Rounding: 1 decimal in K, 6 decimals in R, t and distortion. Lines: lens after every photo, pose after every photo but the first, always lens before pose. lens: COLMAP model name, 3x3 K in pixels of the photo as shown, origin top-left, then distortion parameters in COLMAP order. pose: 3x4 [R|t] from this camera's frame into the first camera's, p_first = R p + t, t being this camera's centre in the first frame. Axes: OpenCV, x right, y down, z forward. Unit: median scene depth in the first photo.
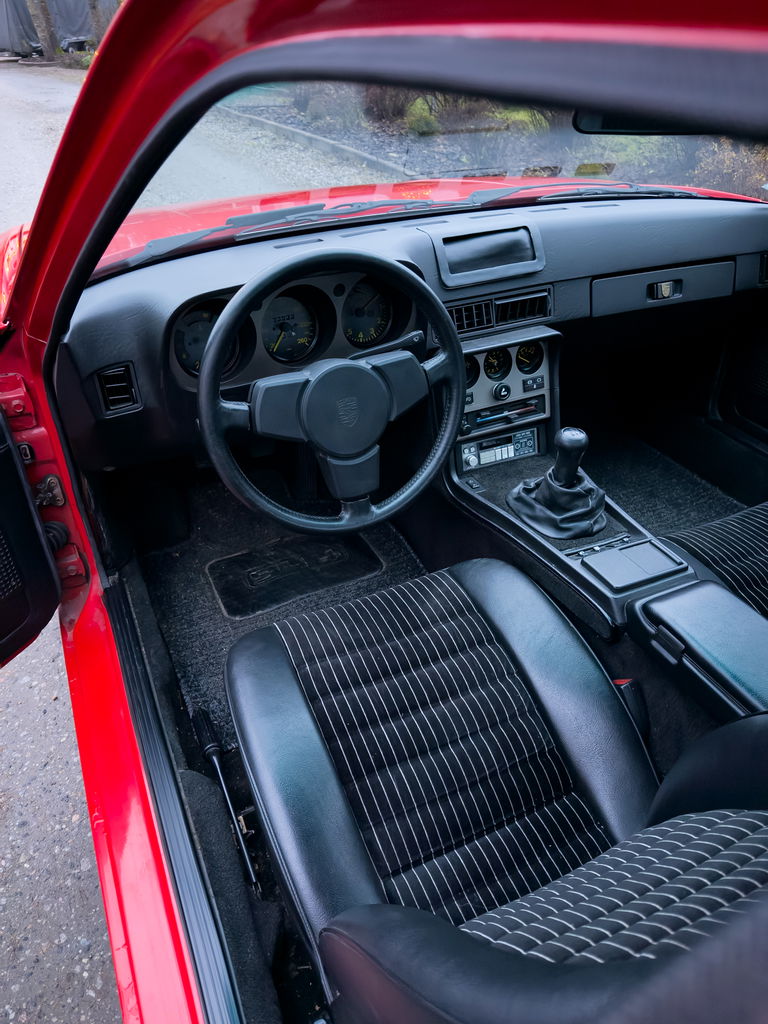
lens RADIAL K [[709.9, 0, 384.0], [0, 709.9, 512.0], [0, 0, 1]] dist [0.198203, -0.440869]
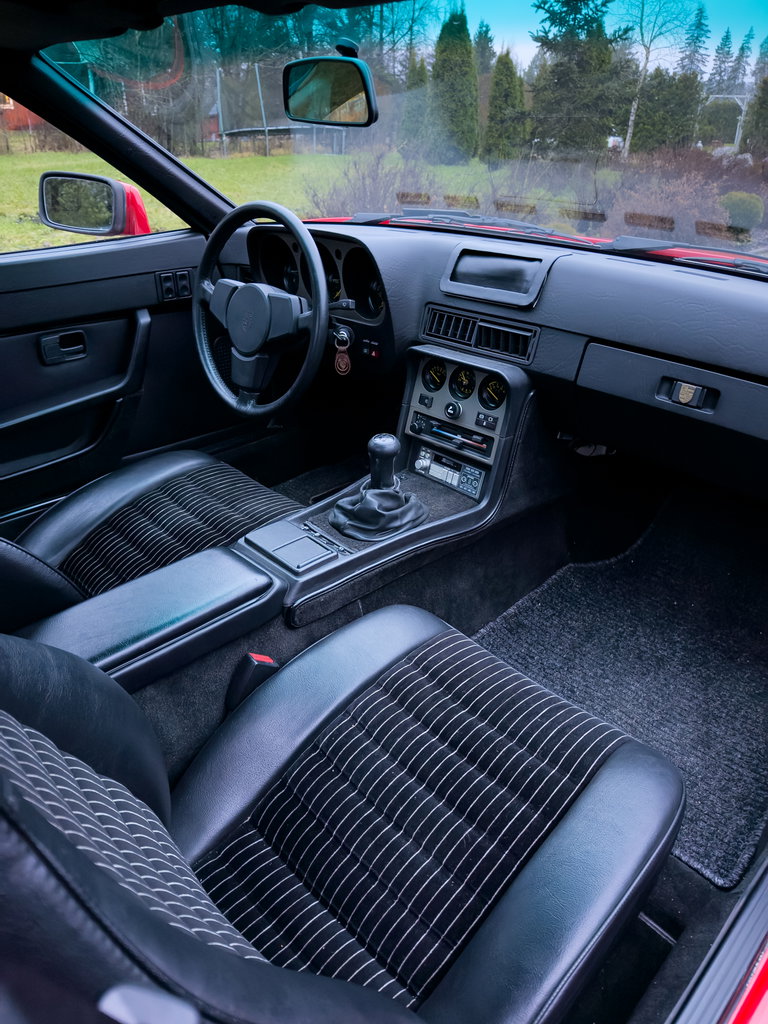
lens RADIAL K [[709.9, 0, 384.0], [0, 709.9, 512.0], [0, 0, 1]] dist [0.198203, -0.440869]
pose [[0.328026, 0.455943, -0.827354, 1.004034], [-0.546852, 0.805798, 0.227250, -0.224771], [0.770293, 0.377897, 0.513656, 0.470724]]
